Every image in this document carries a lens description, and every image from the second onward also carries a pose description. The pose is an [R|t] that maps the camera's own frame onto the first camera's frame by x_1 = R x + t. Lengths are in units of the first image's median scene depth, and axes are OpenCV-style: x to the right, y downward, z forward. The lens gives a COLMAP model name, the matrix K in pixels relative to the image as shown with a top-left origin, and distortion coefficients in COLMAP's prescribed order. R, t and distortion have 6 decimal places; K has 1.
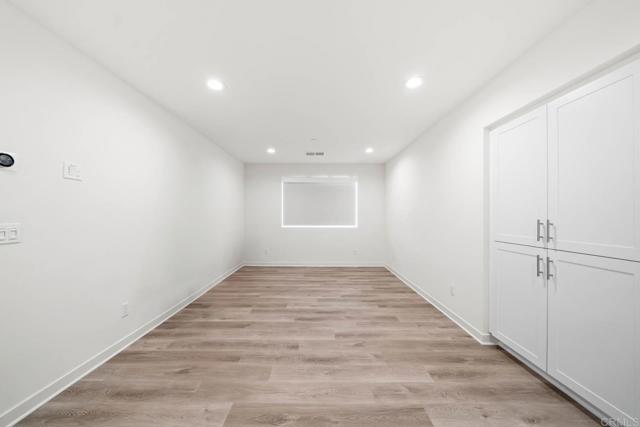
lens RADIAL K [[220.4, 0, 318.5], [0, 220.4, 210.8], [0, 0, 1]] dist [-0.000758, -0.000022]
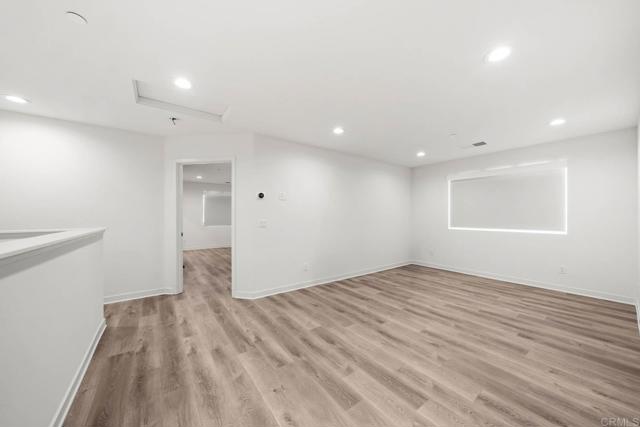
lens RADIAL K [[220.4, 0, 318.5], [0, 220.4, 210.8], [0, 0, 1]] dist [-0.000758, -0.000022]
pose [[0.598056, -0.021941, -0.801154, 0.583911], [0.016732, 0.999749, -0.014889, 0.001083], [0.801280, -0.004501, 0.598273, -0.024206]]
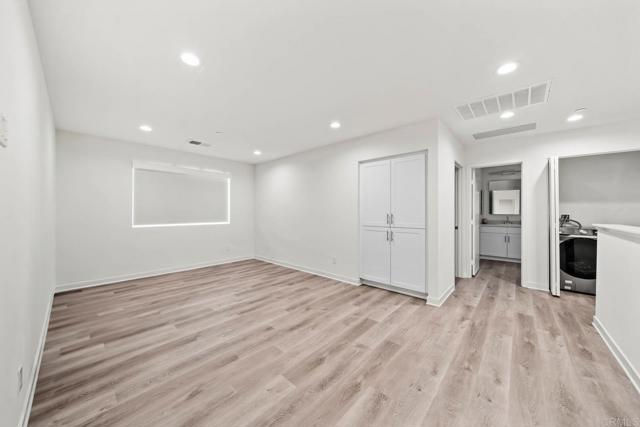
lens RADIAL K [[220.4, 0, 318.5], [0, 220.4, 210.8], [0, 0, 1]] dist [-0.000758, -0.000022]
pose [[0.675256, 0.000282, 0.737584, -0.648568], [-0.013617, 0.999834, 0.012085, -0.003464], [-0.737458, -0.018204, 0.675148, 0.050176]]
